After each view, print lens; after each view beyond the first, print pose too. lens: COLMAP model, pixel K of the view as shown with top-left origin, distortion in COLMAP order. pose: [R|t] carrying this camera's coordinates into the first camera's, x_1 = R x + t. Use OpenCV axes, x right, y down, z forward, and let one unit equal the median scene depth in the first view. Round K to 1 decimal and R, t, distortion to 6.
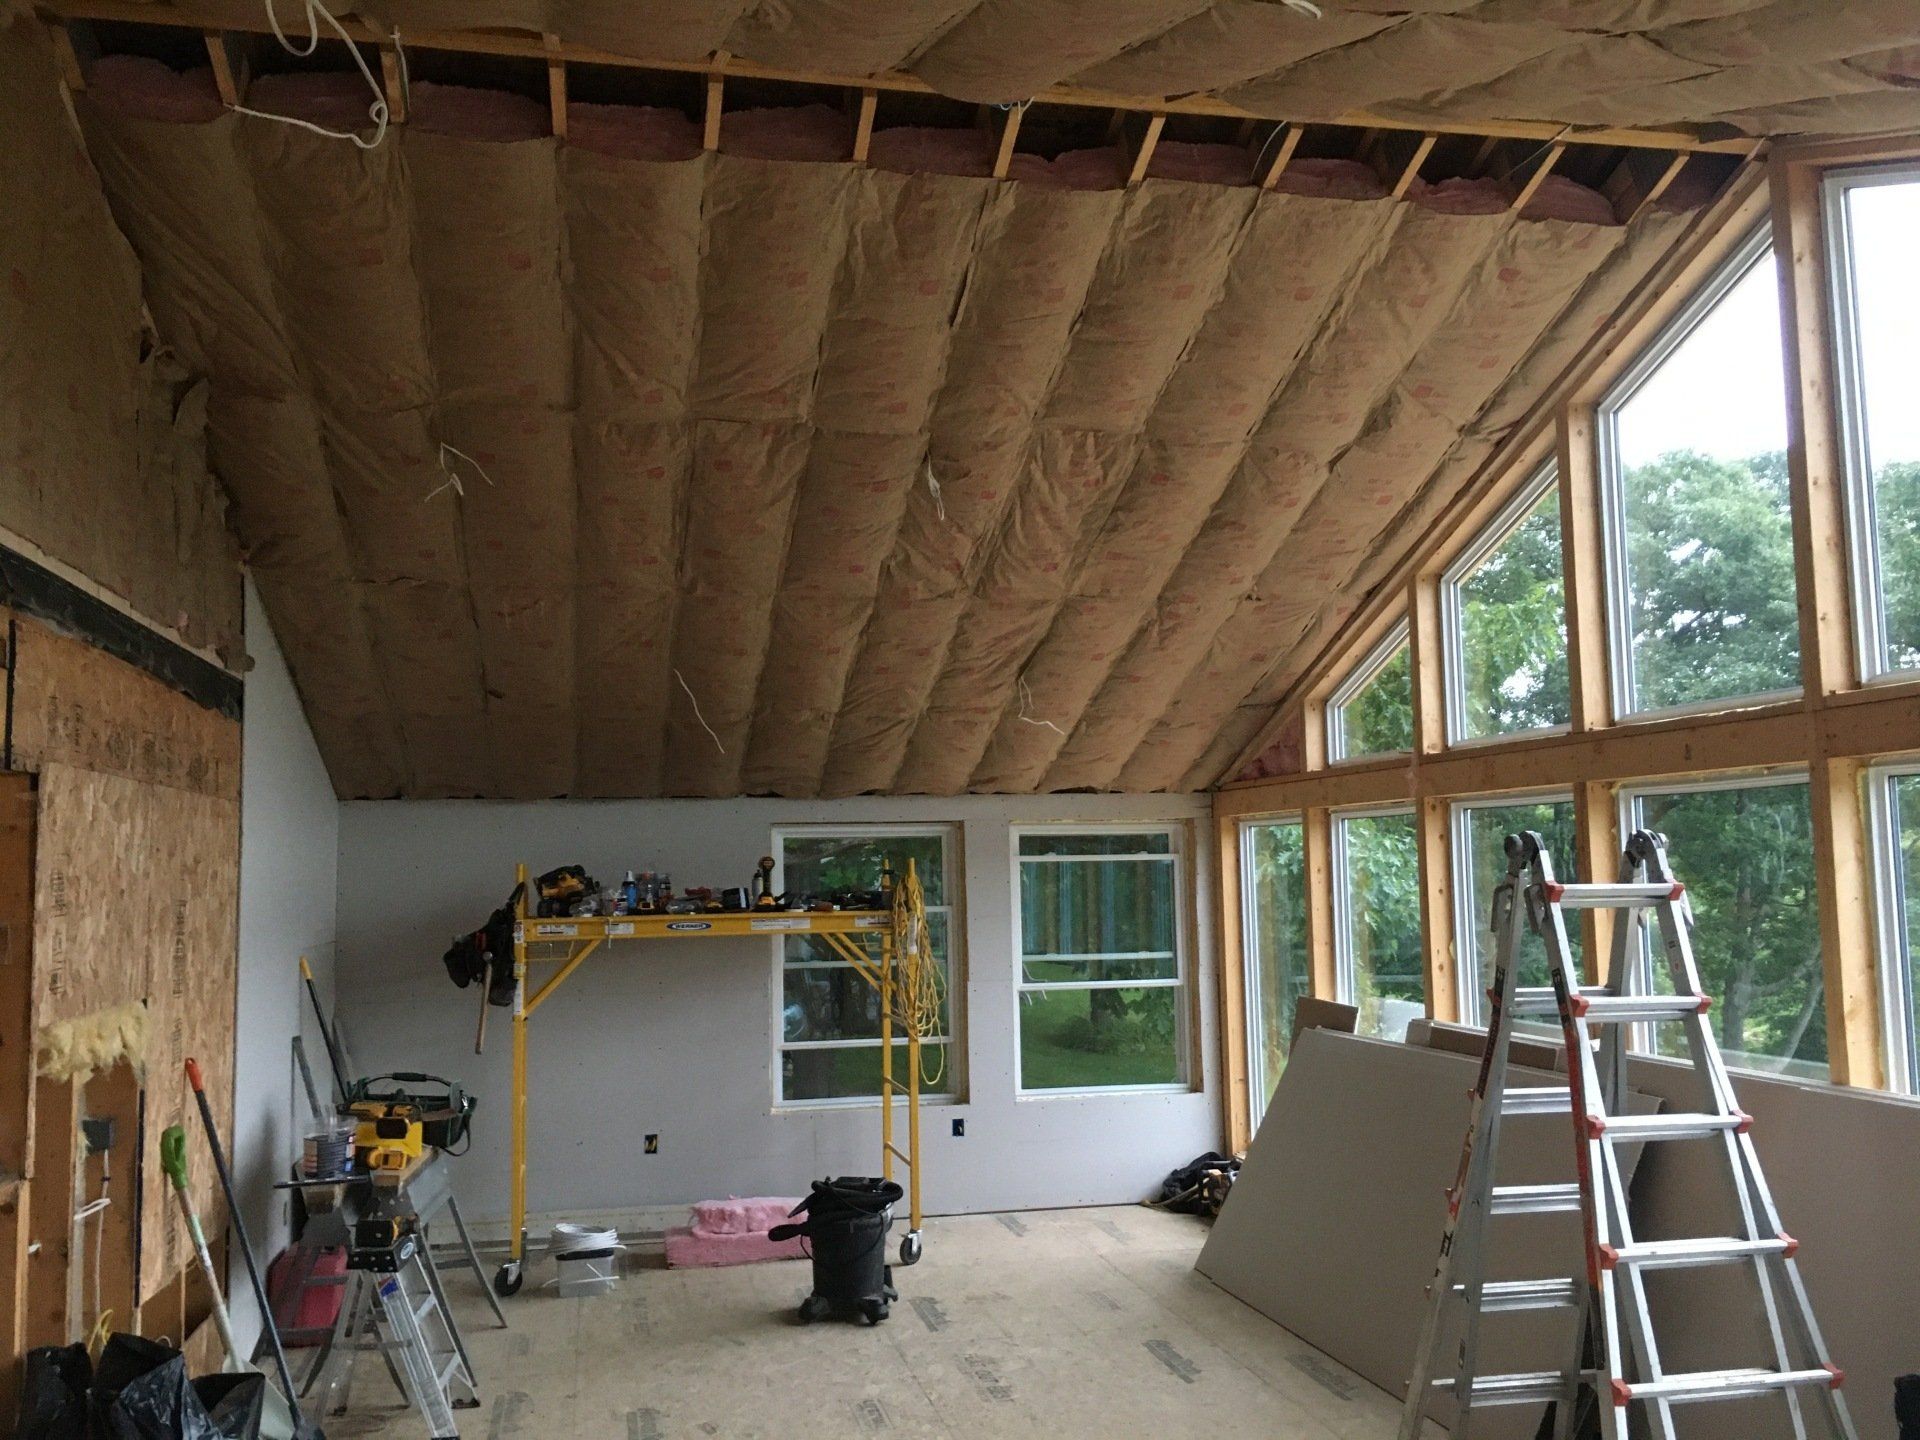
lens RADIAL K [[1621.1, 0, 997.3], [0, 1621.1, 727.0], [0, 0, 1]] dist [0.070737, -0.112094]
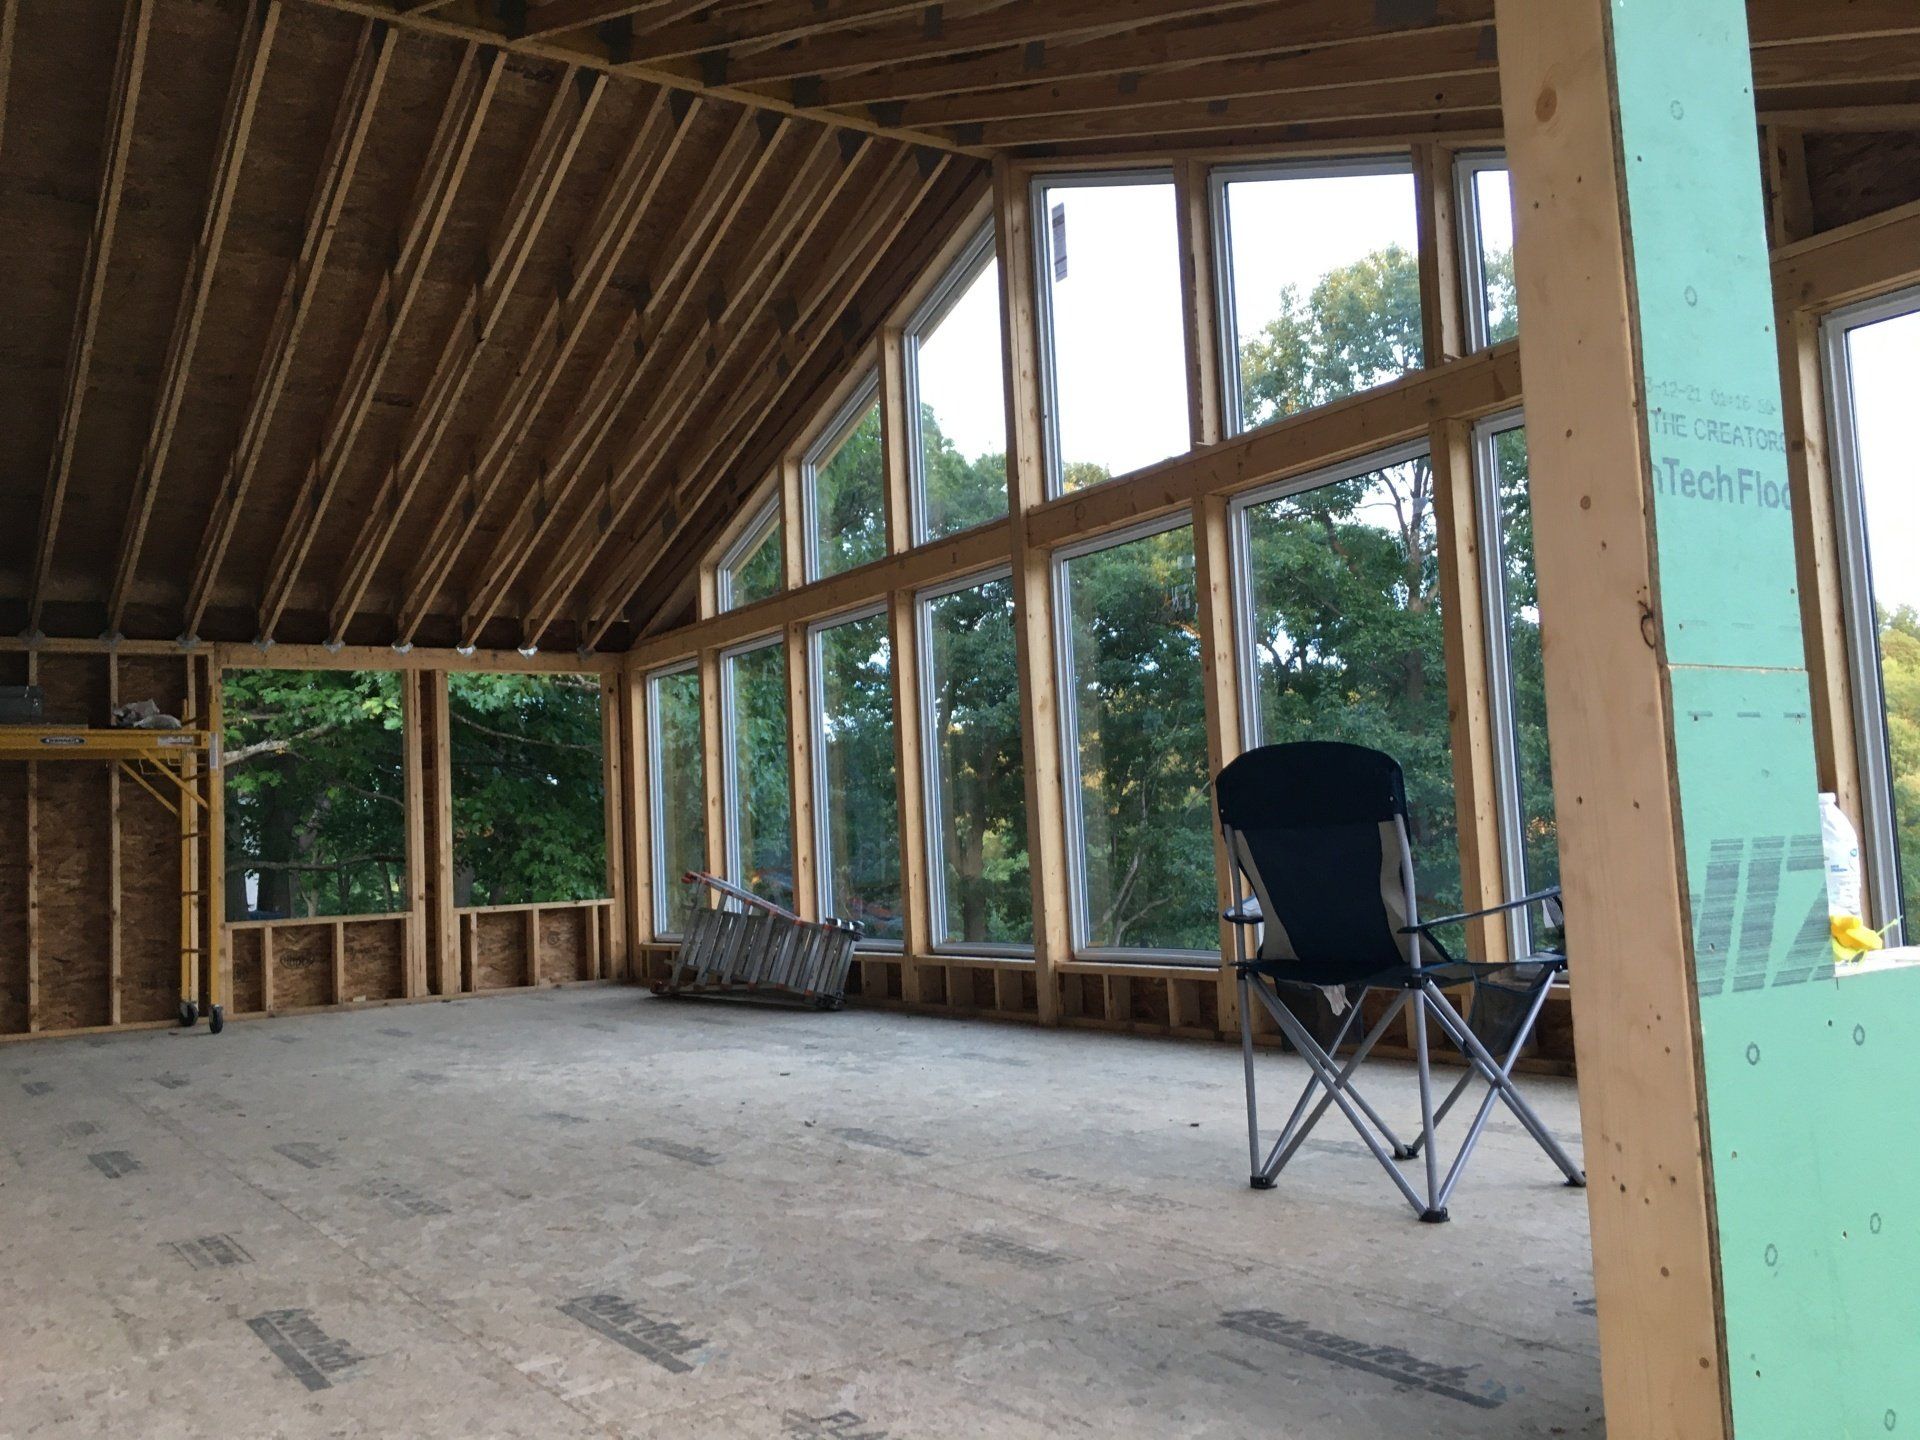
lens RADIAL K [[1699.3, 0, 960.7], [0, 1699.3, 788.1], [0, 0, 1]] dist [0.086231, -0.144757]
pose [[0.940353, -0.001747, 0.340197, -0.109219], [-0.002528, 0.999923, 0.012124, 0.212231], [-0.340192, -0.012261, 0.940276, -0.488185]]
